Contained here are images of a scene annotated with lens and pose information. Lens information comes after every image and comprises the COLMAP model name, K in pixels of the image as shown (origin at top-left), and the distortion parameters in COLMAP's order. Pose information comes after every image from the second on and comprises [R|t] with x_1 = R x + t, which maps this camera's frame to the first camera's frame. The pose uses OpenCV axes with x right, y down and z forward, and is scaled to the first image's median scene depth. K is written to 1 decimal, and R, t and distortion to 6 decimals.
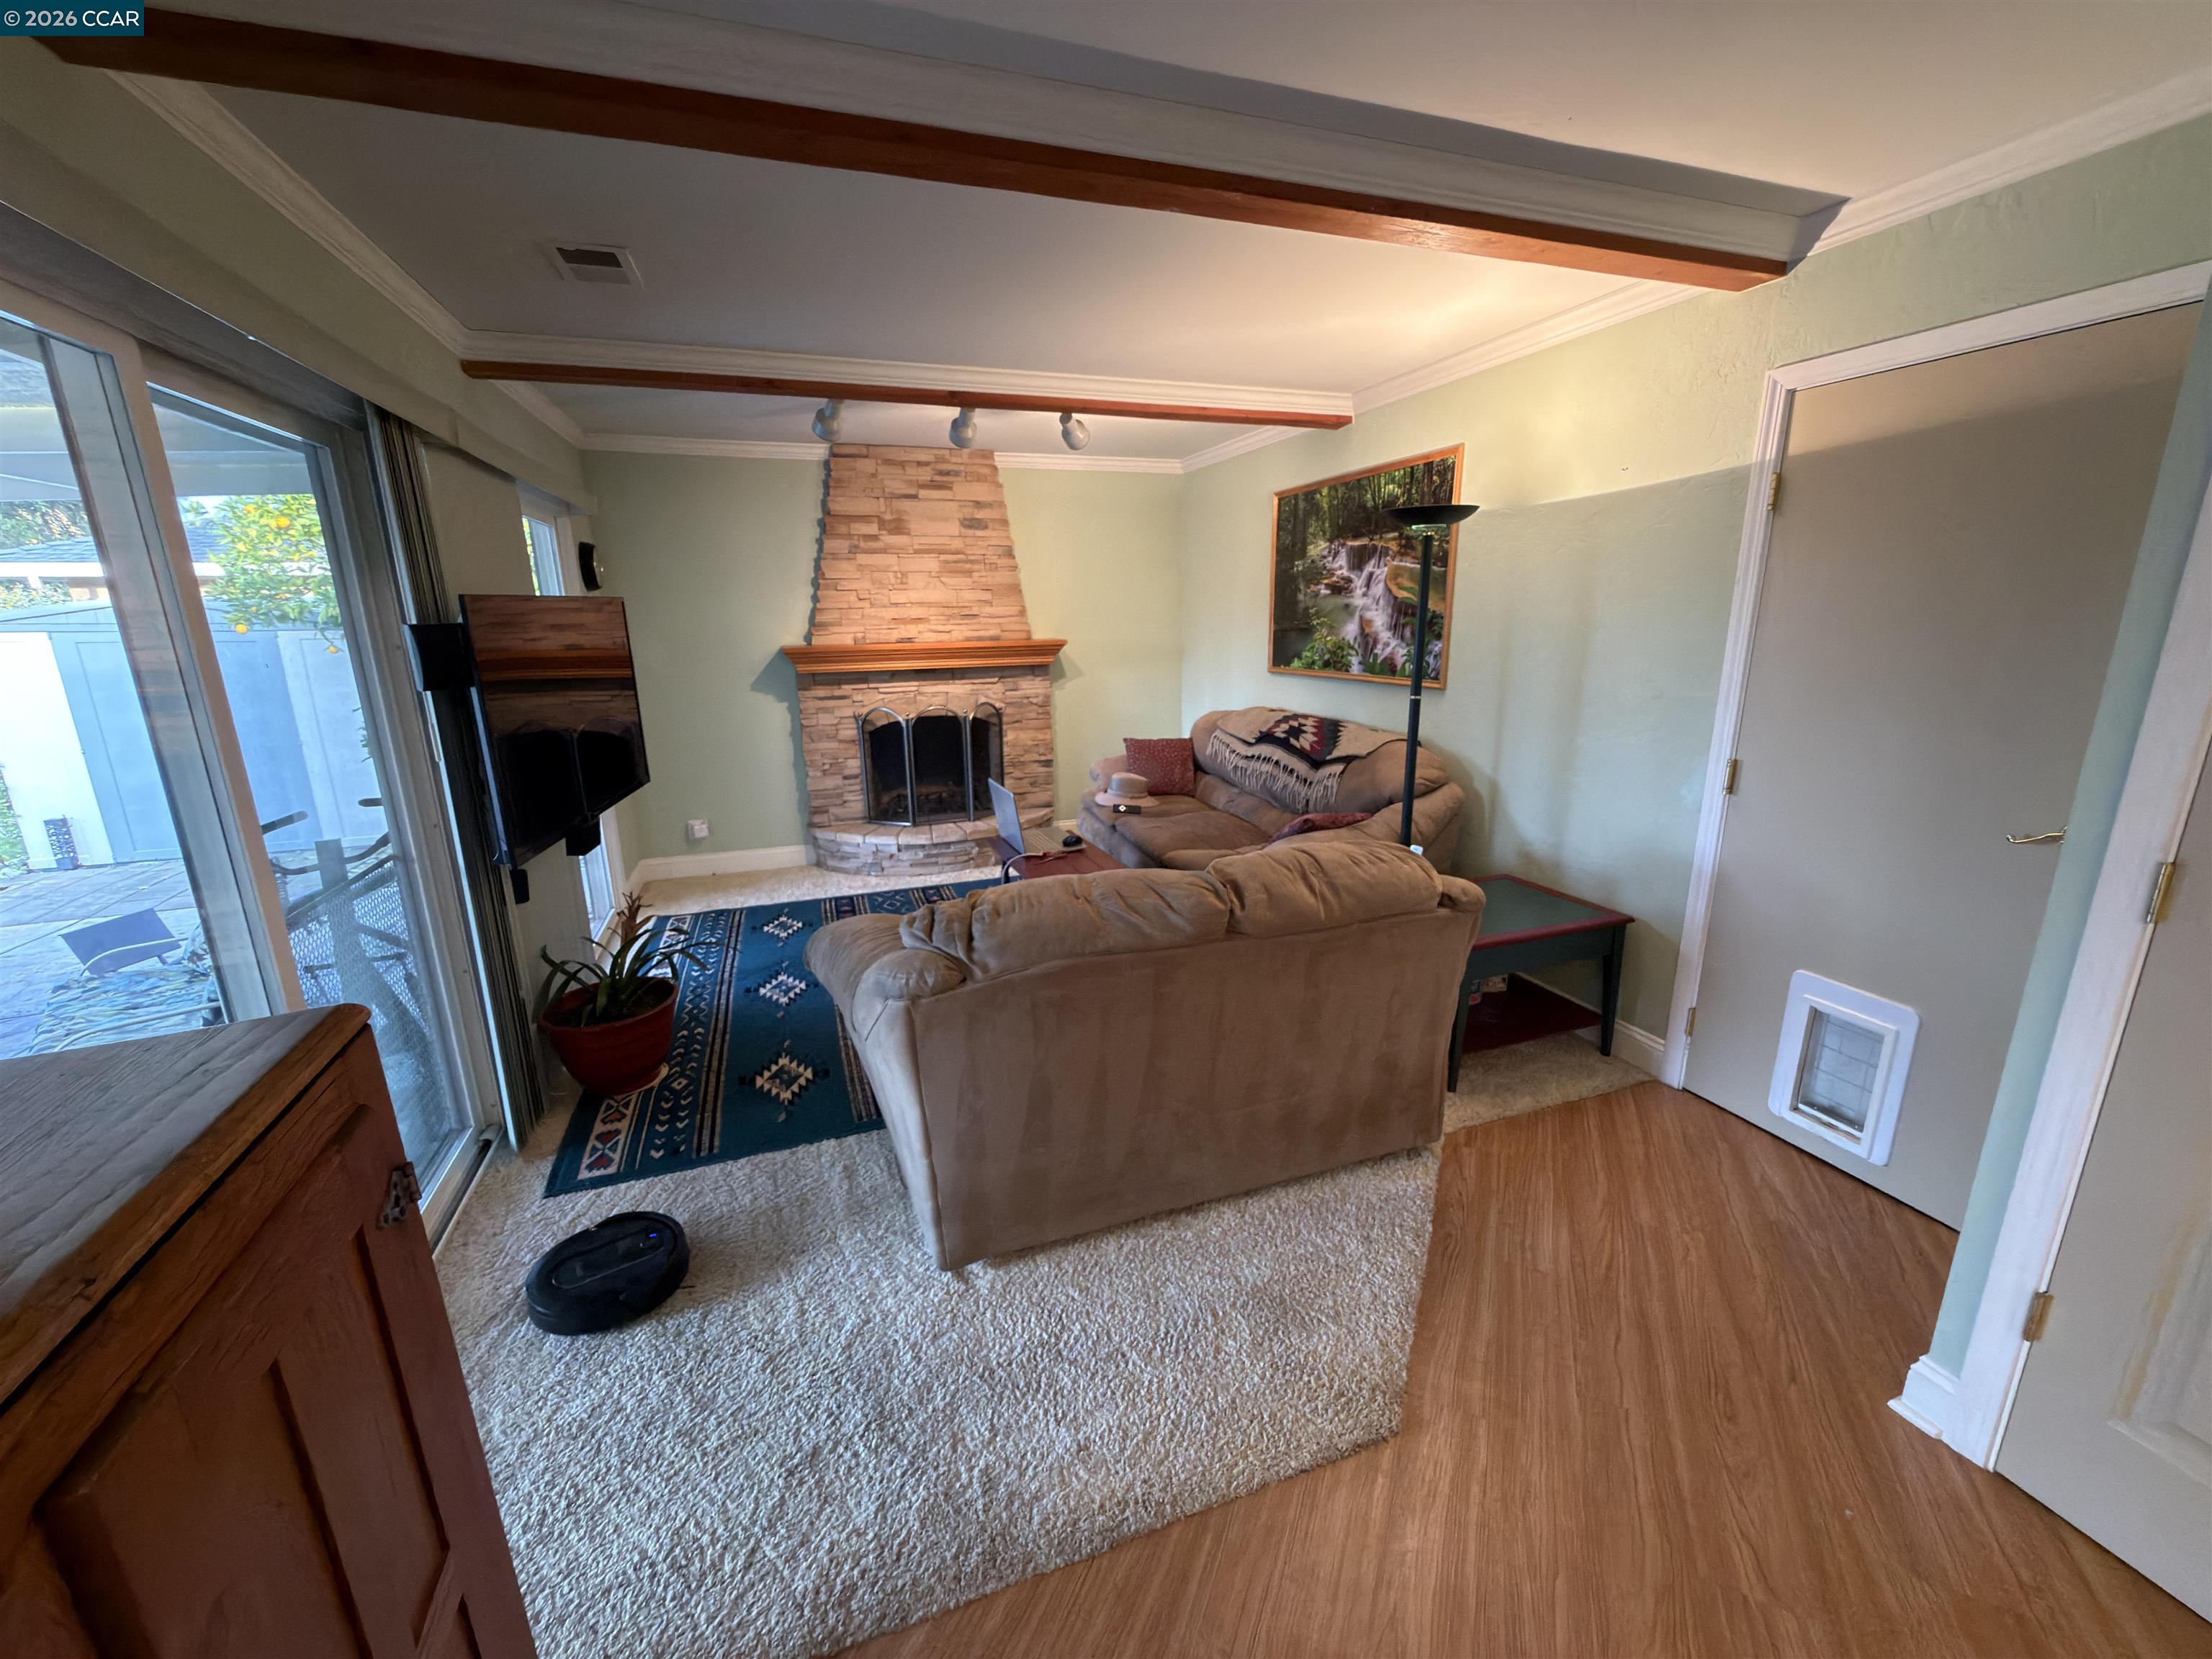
lens RADIAL K [[881.7, 0, 1104.9], [0, 881.7, 828.7], [0, 0, 1]] dist [-0.000968, 0.000599]
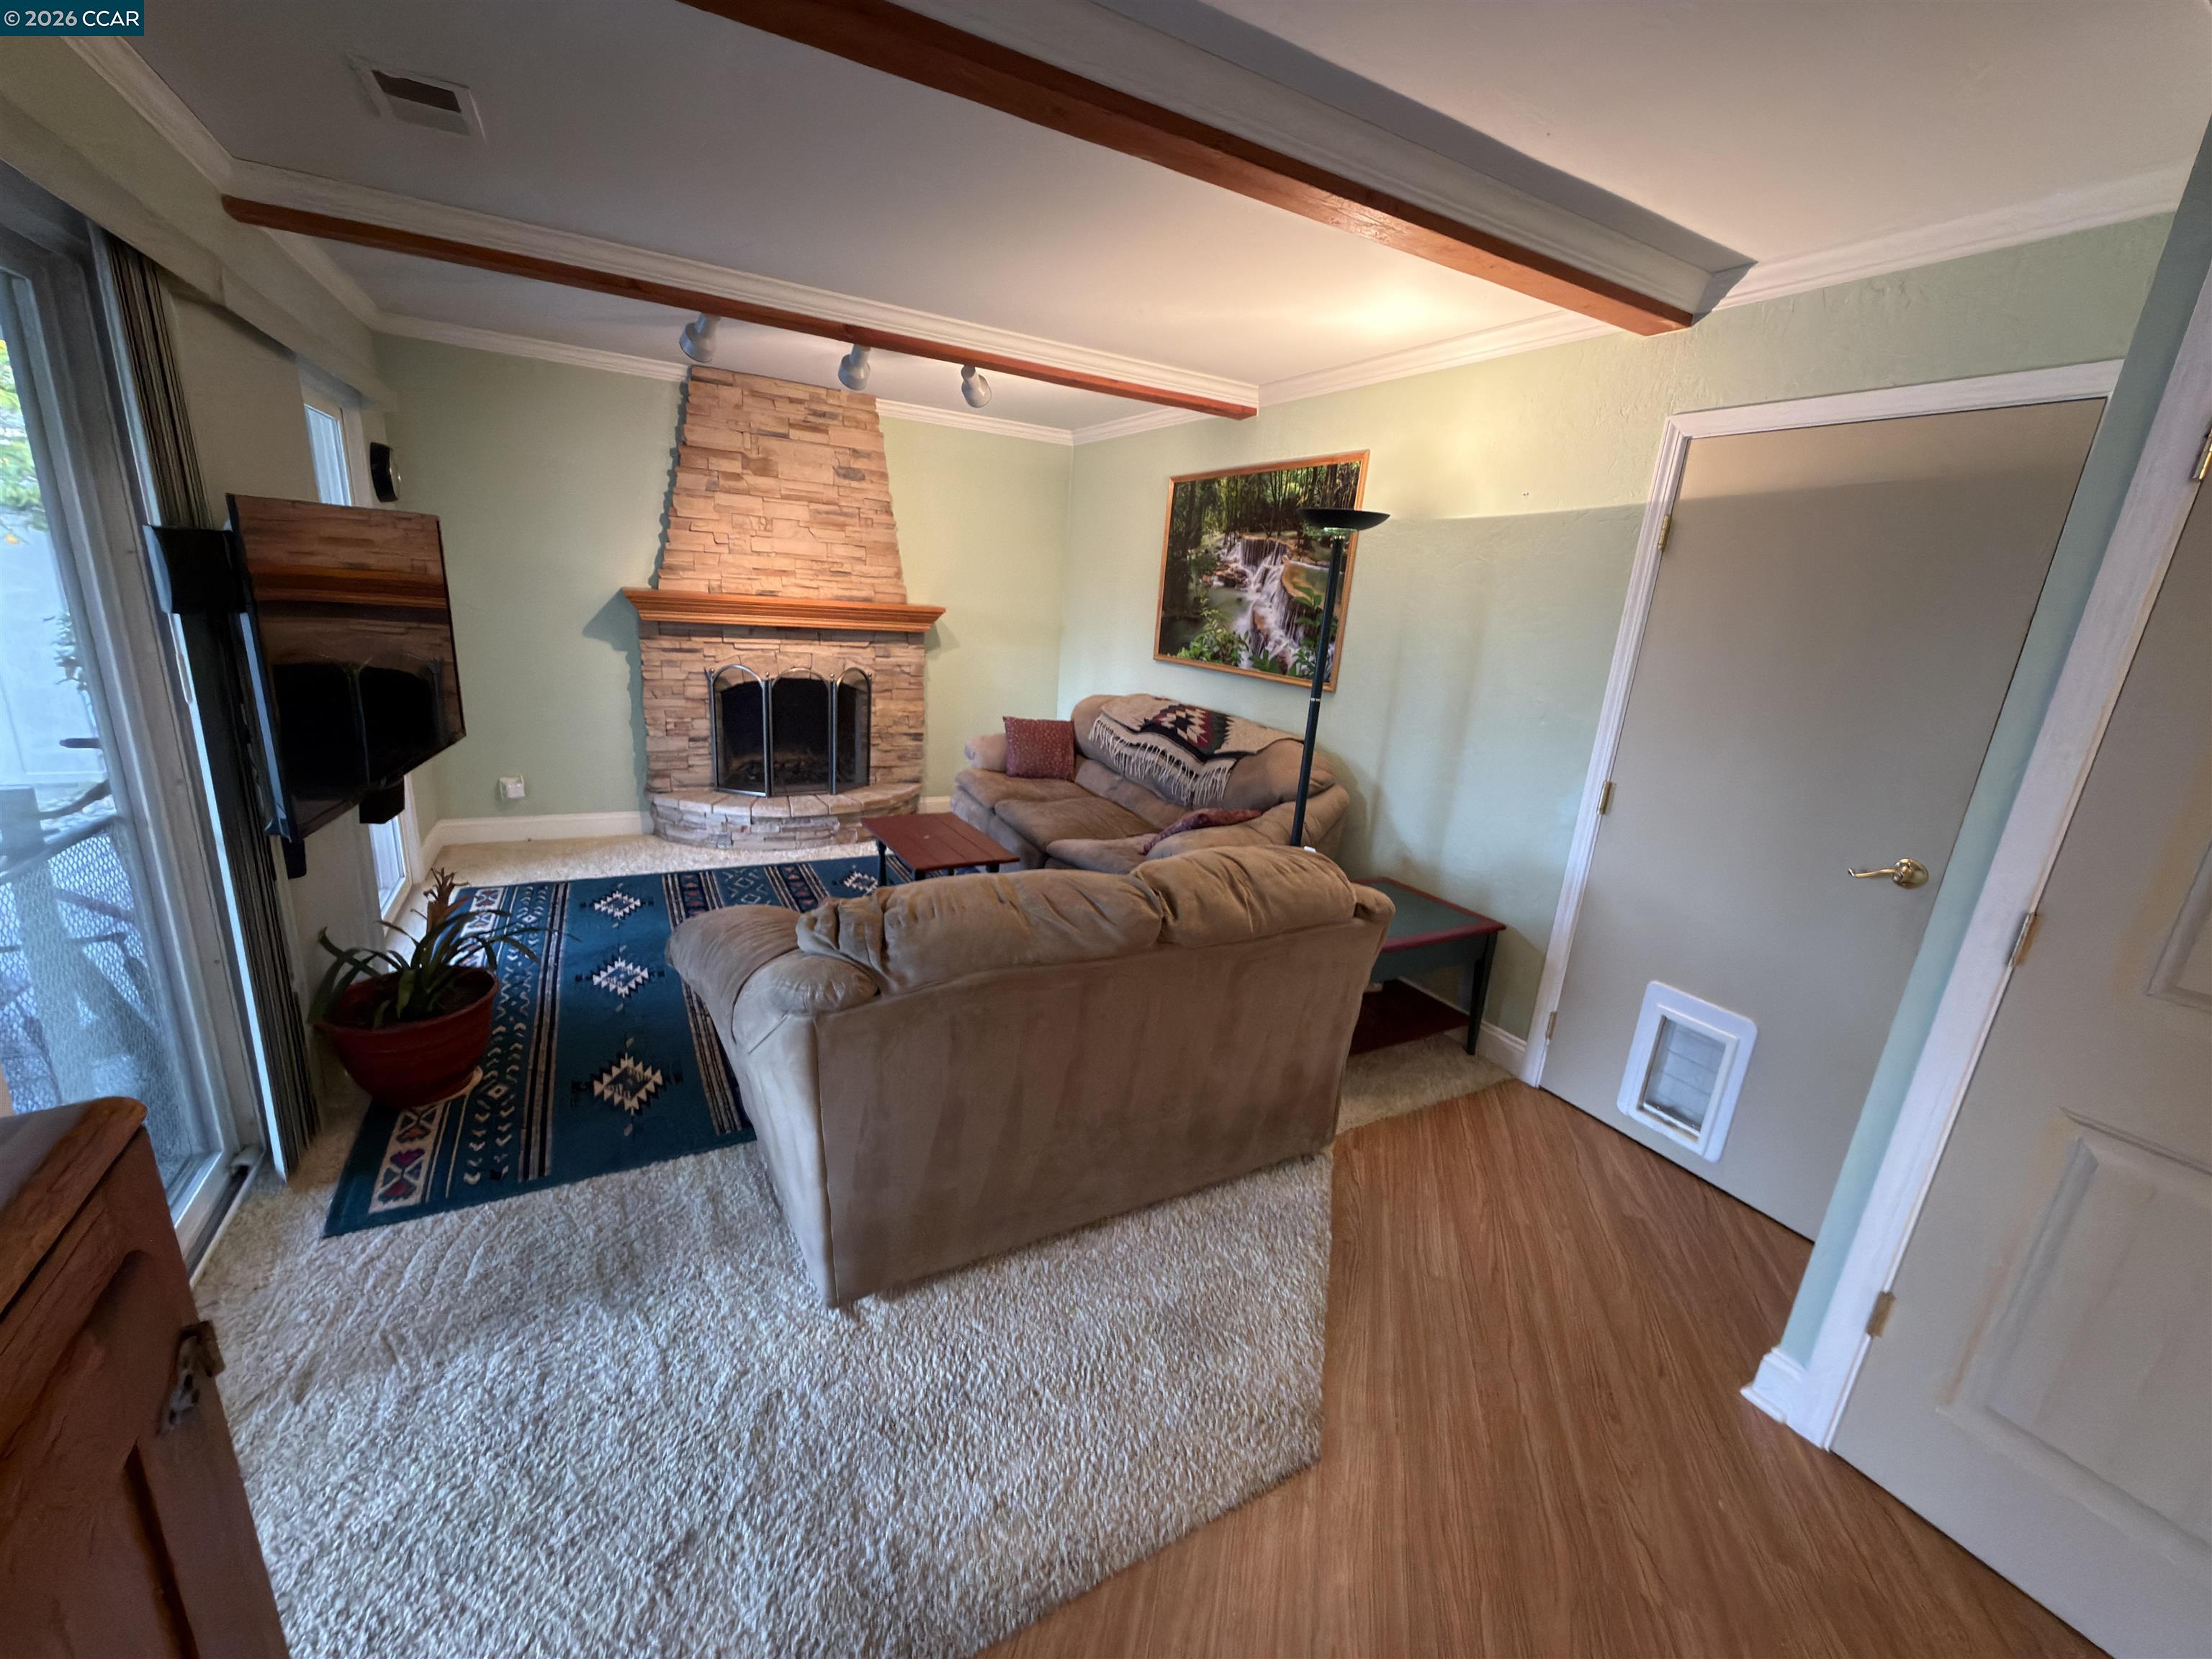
lens RADIAL K [[881.7, 0, 1104.9], [0, 881.7, 828.7], [0, 0, 1]] dist [-0.000968, 0.000599]
pose [[0.983221, 0.043390, 0.177181, -0.041477], [-0.048539, 0.998513, 0.024825, -0.011667], [-0.175841, -0.033009, 0.983865, 0.036524]]
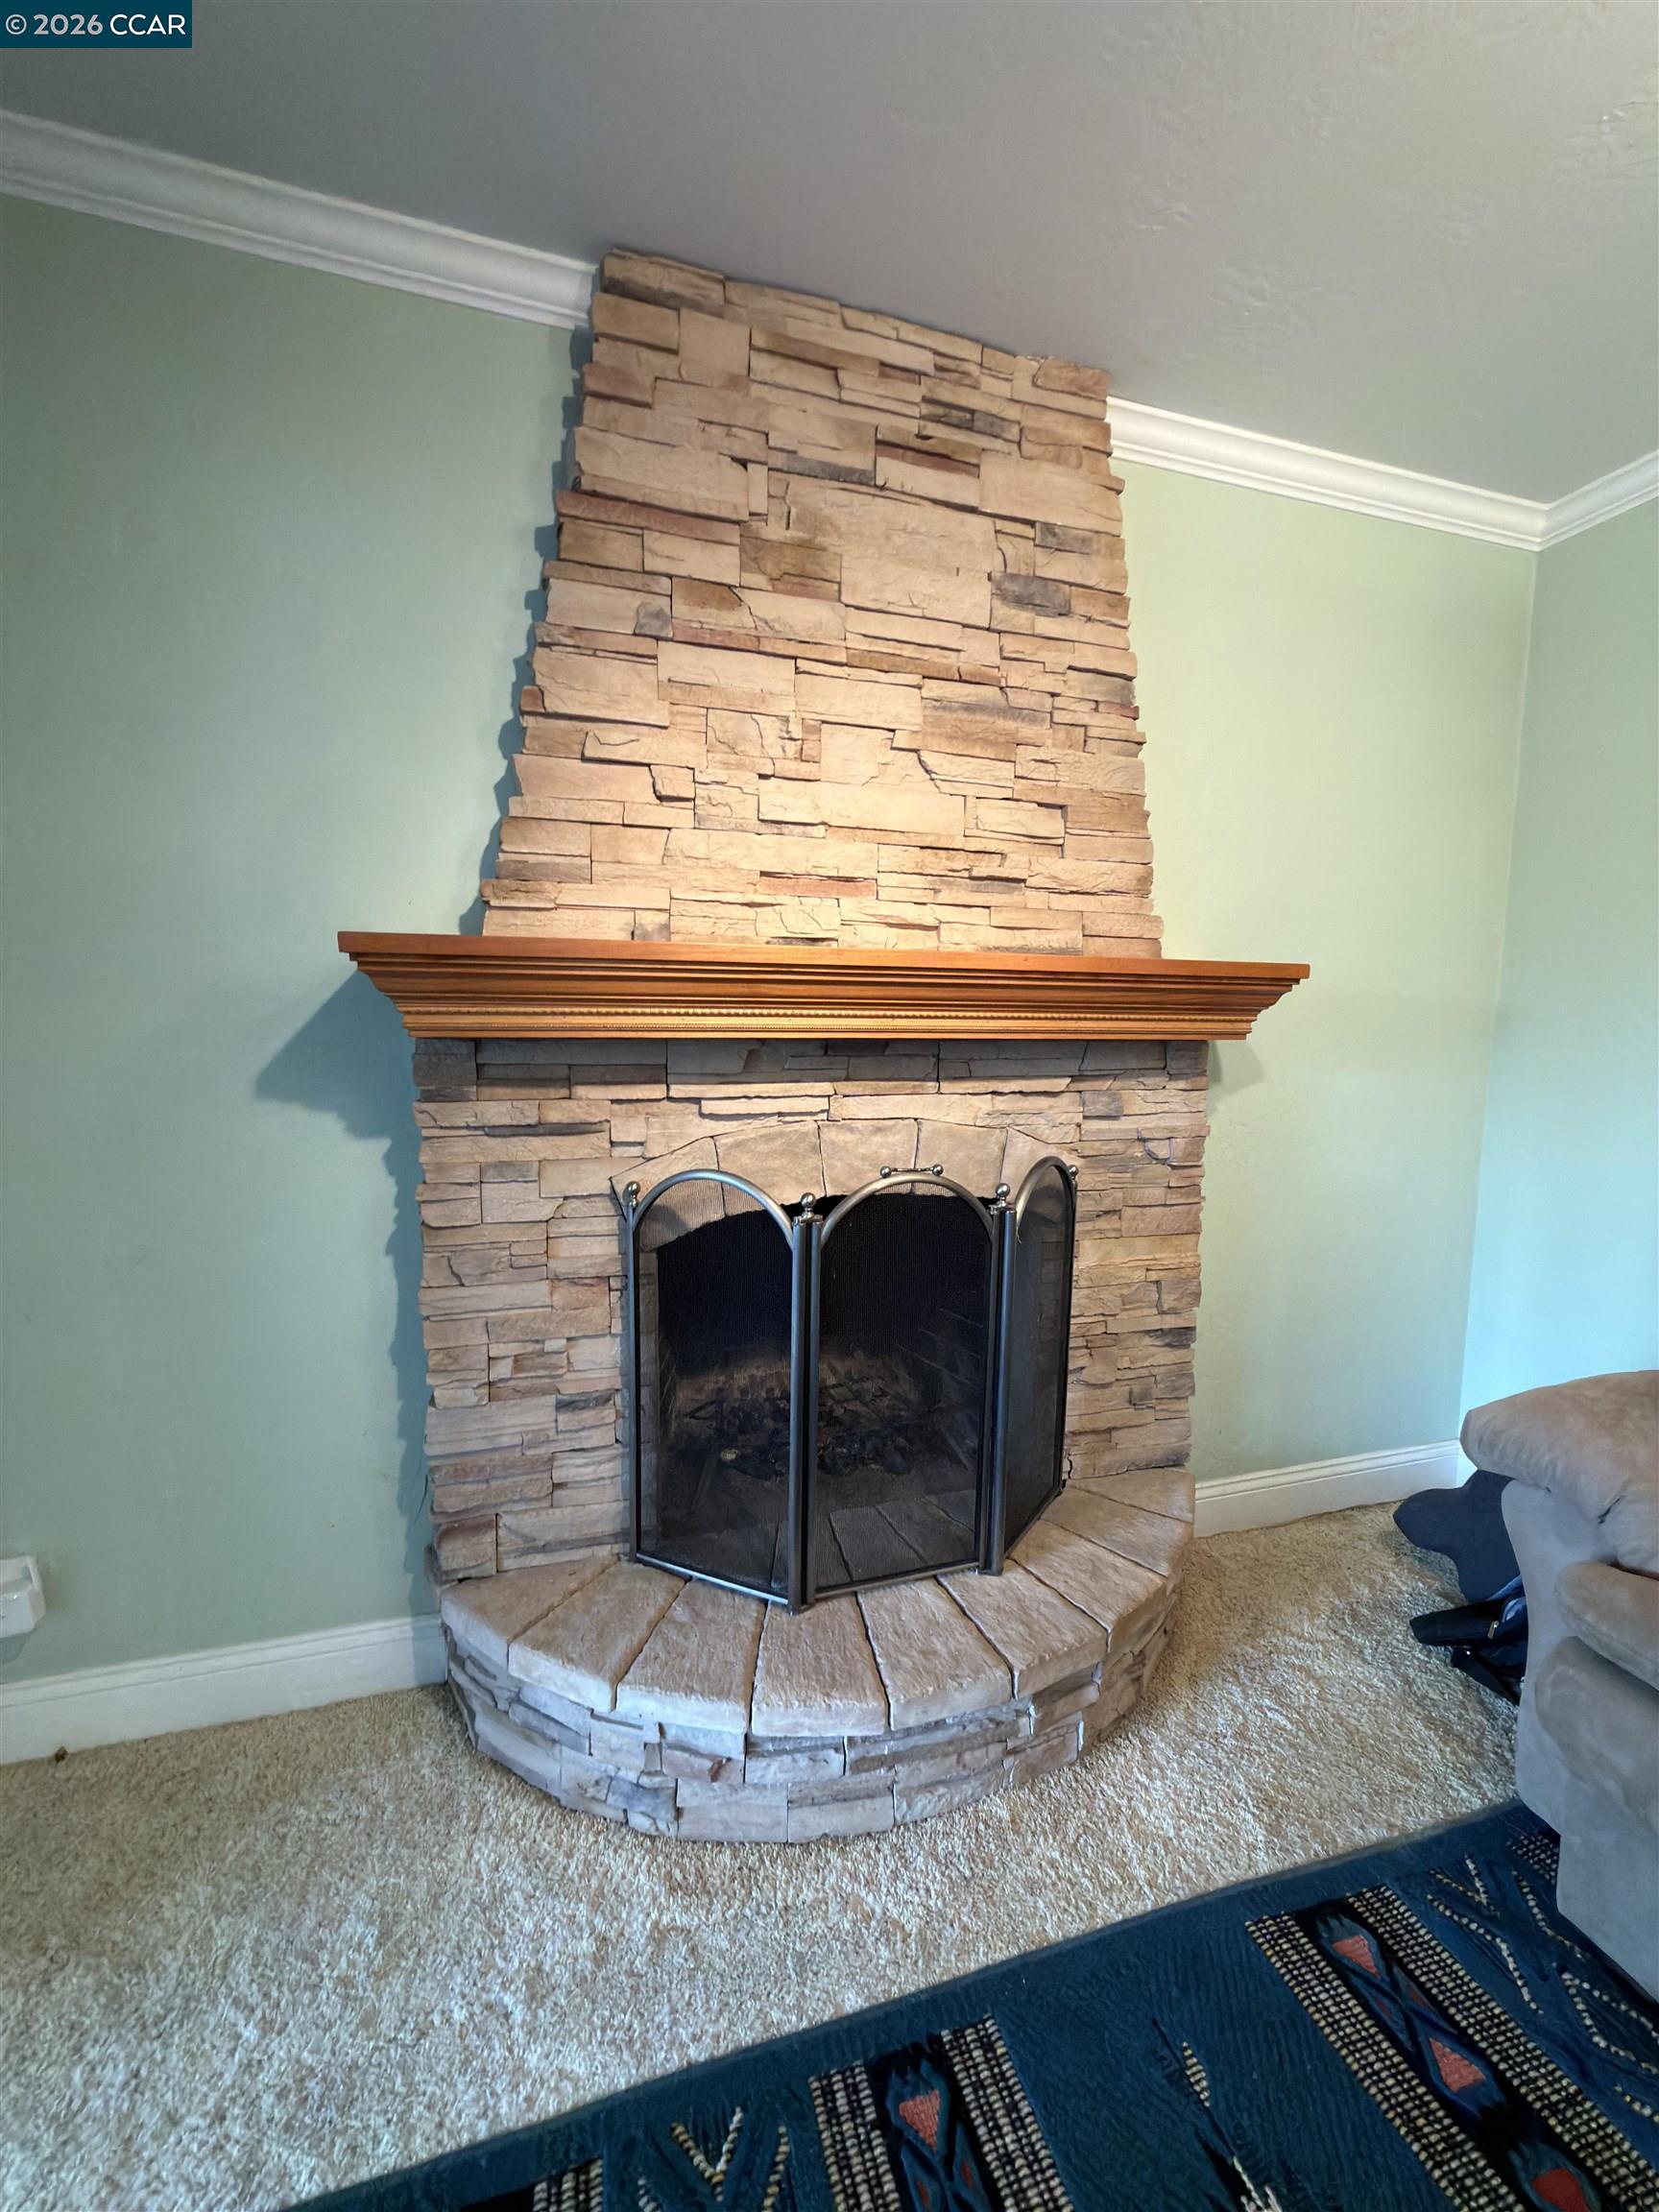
lens RADIAL K [[882.2, 0, 830.2], [0, 882.2, 1105.4], [0, 0, 1]] dist [-0.001428, 0.000460]
pose [[0.998484, 0.033989, -0.043302, -0.252418], [-0.039806, 0.989142, -0.141471, -0.147500], [0.038023, 0.142980, 0.988995, 0.892715]]
